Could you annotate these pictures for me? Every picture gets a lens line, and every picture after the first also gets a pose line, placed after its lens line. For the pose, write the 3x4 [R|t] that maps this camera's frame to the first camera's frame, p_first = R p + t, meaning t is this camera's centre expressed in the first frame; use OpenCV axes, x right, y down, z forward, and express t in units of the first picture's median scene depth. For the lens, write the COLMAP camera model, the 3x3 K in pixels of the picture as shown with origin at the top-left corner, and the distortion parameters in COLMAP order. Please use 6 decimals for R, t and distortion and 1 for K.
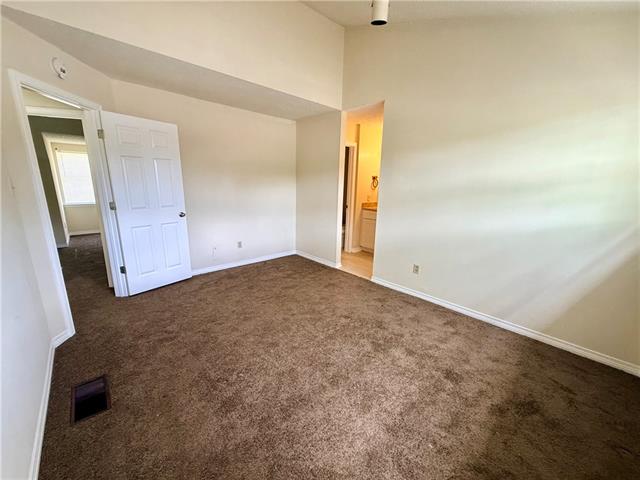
lens RADIAL K [[255.5, 0, 319.4], [0, 255.5, 241.2], [0, 0, 1]] dist [0.003354, 0.000273]
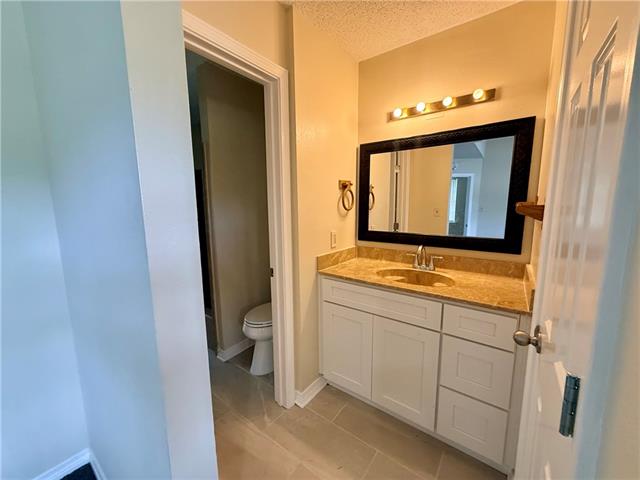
lens RADIAL K [[255.5, 0, 319.4], [0, 255.5, 239.3], [0, 0, 1]] dist [0.003354, 0.000273]
pose [[0.983158, -0.056355, 0.173849, 0.154185], [0.071016, 0.994318, -0.079295, -0.198521], [-0.168393, 0.090305, 0.981575, 0.903306]]
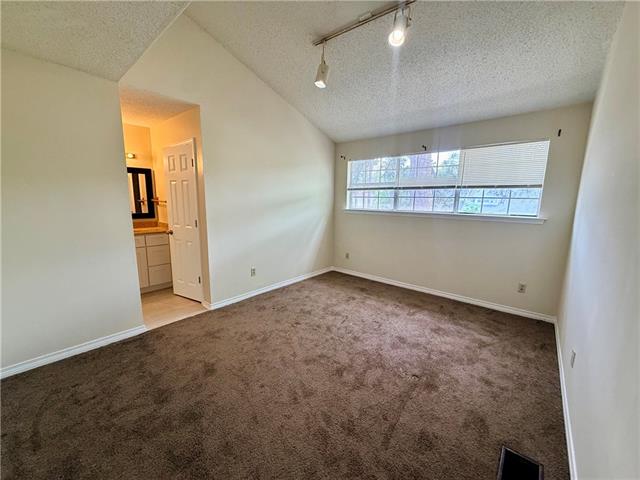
lens RADIAL K [[255.5, 0, 318.9], [0, 255.5, 238.2], [0, 0, 1]] dist [0.003354, 0.000273]
pose [[-0.108312, -0.185523, 0.976652, -0.642402], [0.205548, 0.957023, 0.204590, -0.181162], [-0.972635, 0.222908, -0.065524, 0.650061]]
